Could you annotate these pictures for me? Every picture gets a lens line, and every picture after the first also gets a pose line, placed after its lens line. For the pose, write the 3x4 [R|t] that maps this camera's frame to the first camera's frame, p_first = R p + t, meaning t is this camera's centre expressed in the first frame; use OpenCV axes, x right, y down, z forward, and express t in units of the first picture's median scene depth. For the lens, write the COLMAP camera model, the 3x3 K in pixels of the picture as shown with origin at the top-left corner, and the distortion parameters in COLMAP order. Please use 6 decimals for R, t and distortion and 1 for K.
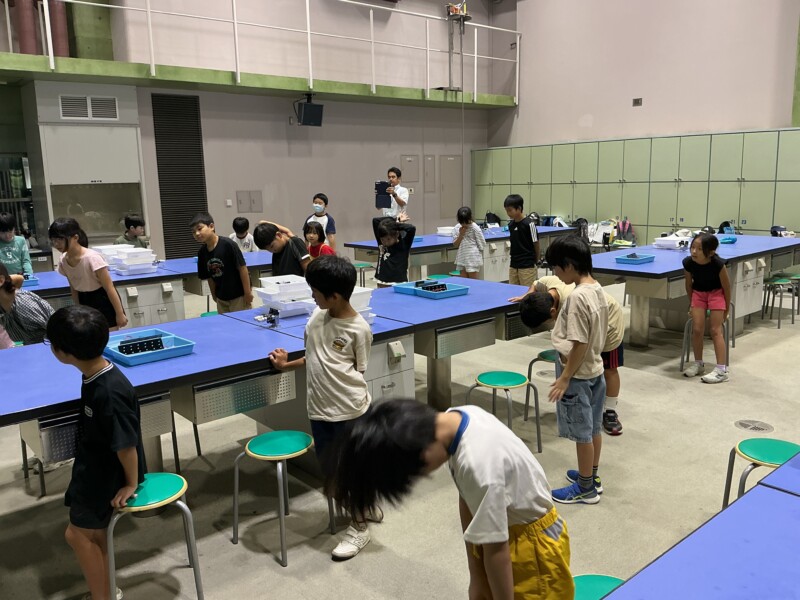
lens RADIAL K [[668.2, 0, 398.9], [0, 668.2, 295.9], [0, 0, 1]] dist [0.125699, -0.245038]
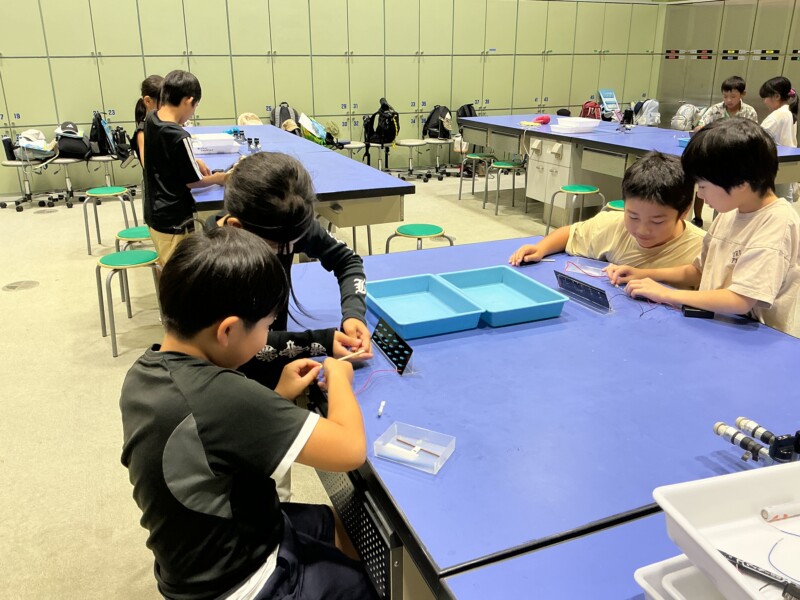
lens RADIAL K [[668.2, 0, 398.9], [0, 668.2, 295.9], [0, 0, 1]] dist [0.125699, -0.245038]
pose [[0.311761, -0.311811, 0.897540, -0.328746], [0.157629, 0.948503, 0.274763, -0.122854], [-0.936994, 0.055818, 0.344857, 0.764260]]
